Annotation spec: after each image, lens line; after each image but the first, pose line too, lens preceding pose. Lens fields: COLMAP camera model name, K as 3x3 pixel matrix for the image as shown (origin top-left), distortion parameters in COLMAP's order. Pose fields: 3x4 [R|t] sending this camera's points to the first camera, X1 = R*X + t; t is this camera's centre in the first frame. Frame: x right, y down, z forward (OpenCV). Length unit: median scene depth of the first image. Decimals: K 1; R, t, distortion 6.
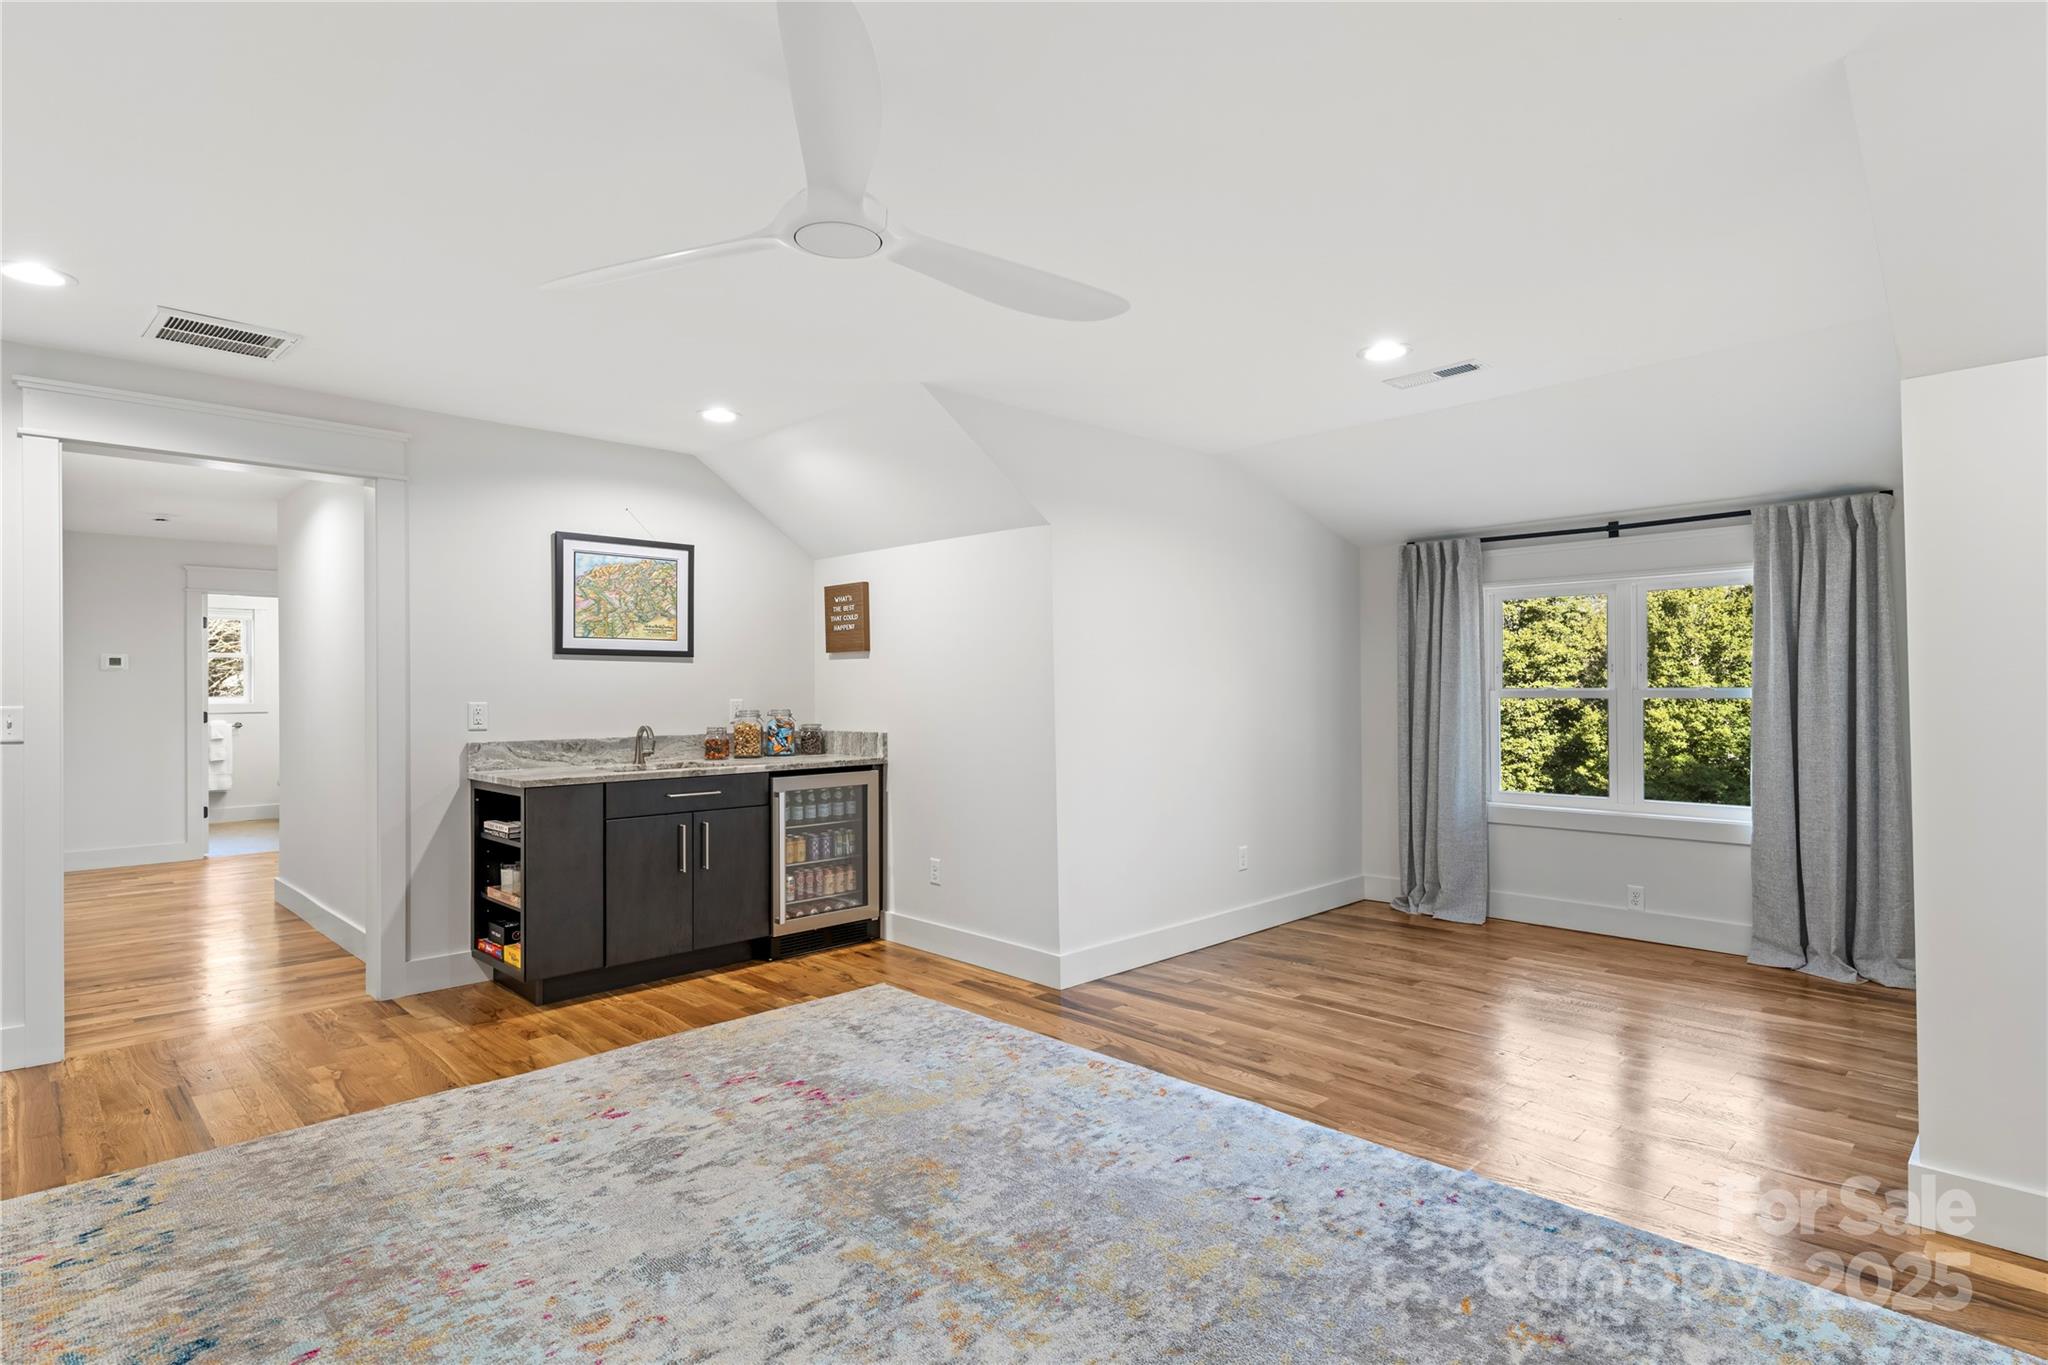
lens RADIAL K [[1052.1, 0, 1031.0], [0, 1052.1, 685.6], [0, 0, 1]] dist [-0.001418, -0.003372]
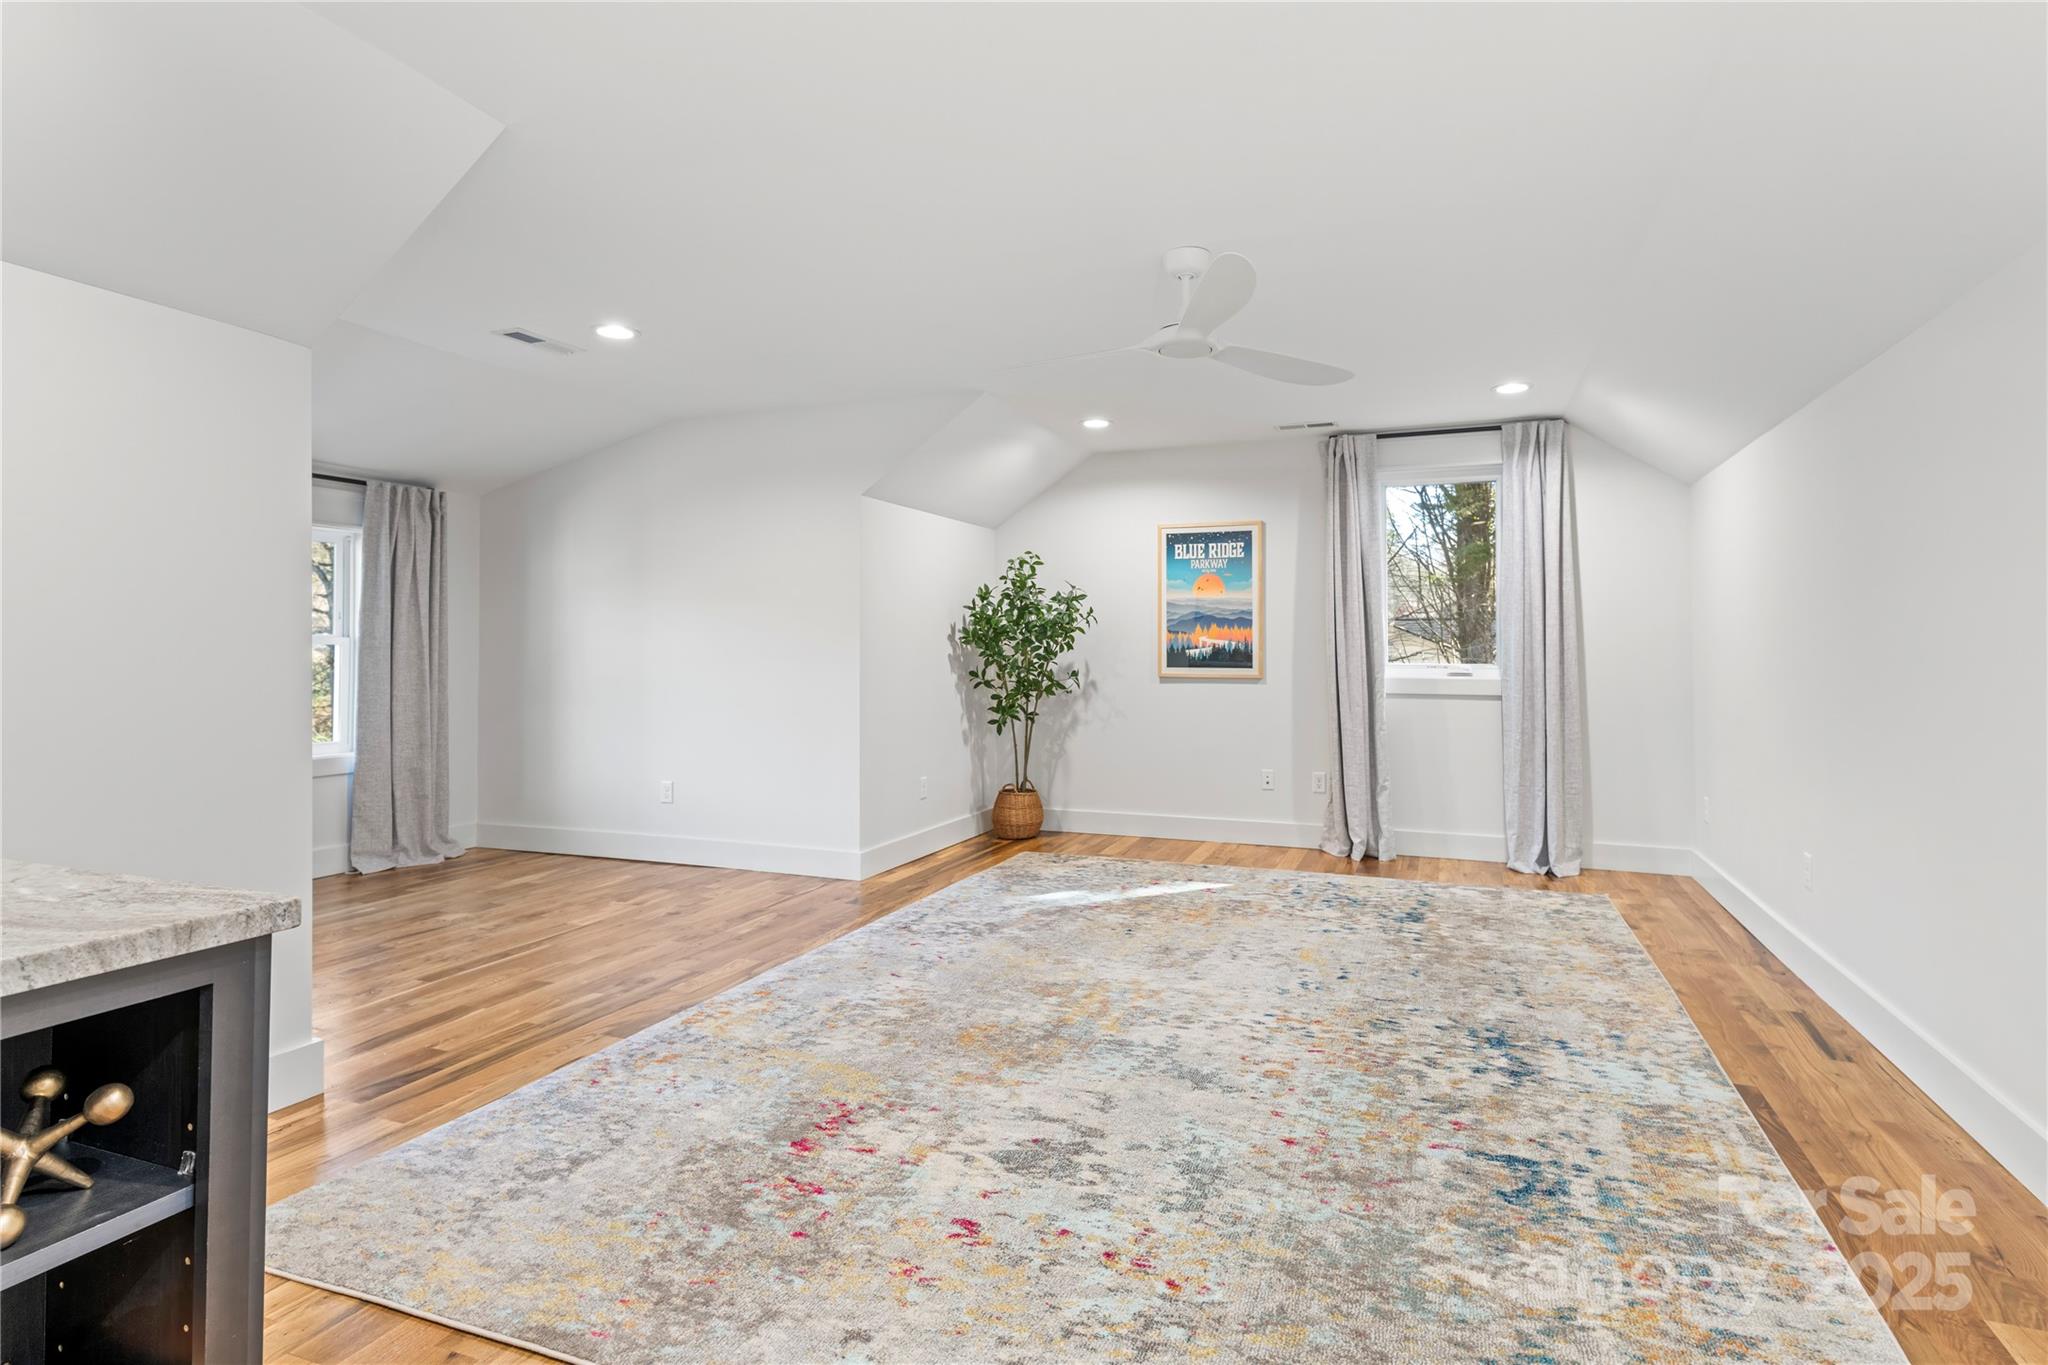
lens RADIAL K [[1052.1, 0, 1031.3], [0, 1052.1, 677.0], [0, 0, 1]] dist [-0.001418, -0.003372]
pose [[-0.397181, -0.022447, 0.917466, -1.113166], [-0.000282, 0.999704, 0.024337, 0.032165], [-0.917740, 0.009407, -0.397069, 1.319389]]
